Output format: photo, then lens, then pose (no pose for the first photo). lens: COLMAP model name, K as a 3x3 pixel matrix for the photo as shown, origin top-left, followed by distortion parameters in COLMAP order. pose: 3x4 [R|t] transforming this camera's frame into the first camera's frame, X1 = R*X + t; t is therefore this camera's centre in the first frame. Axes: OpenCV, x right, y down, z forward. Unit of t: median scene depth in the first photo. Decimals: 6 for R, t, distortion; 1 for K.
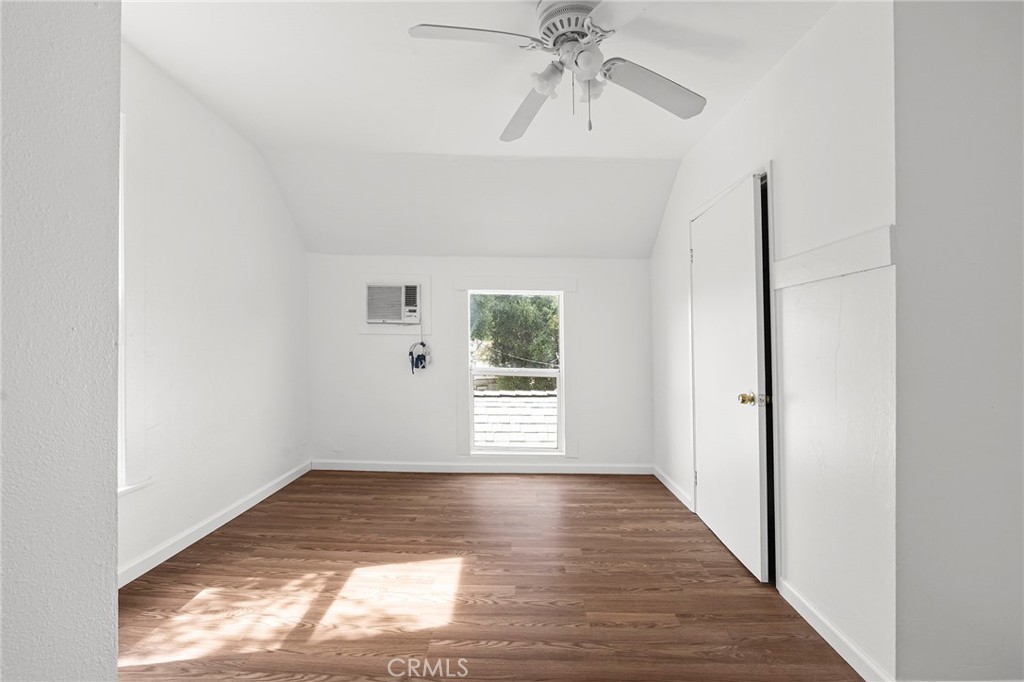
lens RADIAL K [[453.5, 0, 514.3], [0, 453.5, 338.3], [0, 0, 1]] dist [-0.006924, 0.000229]
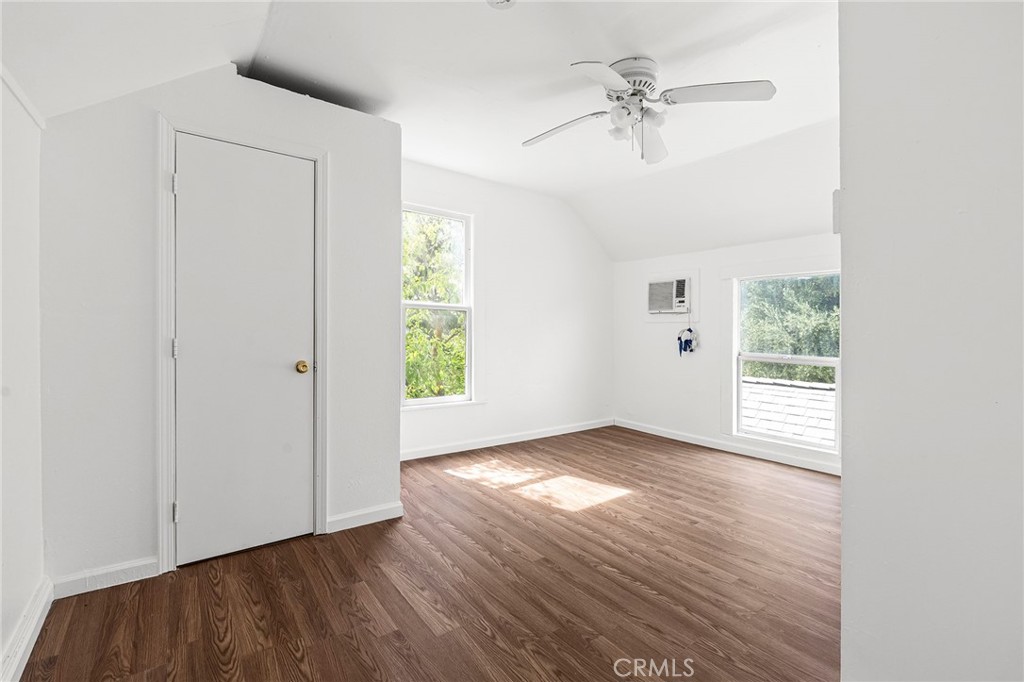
lens RADIAL K [[453.5, 0, 515.2], [0, 453.5, 337.2], [0, 0, 1]] dist [-0.006924, 0.000229]
pose [[0.597847, 0.006556, -0.801583, 0.666795], [0.007480, 0.999877, 0.013757, 0.016336], [0.801575, -0.014221, 0.597725, -0.041077]]
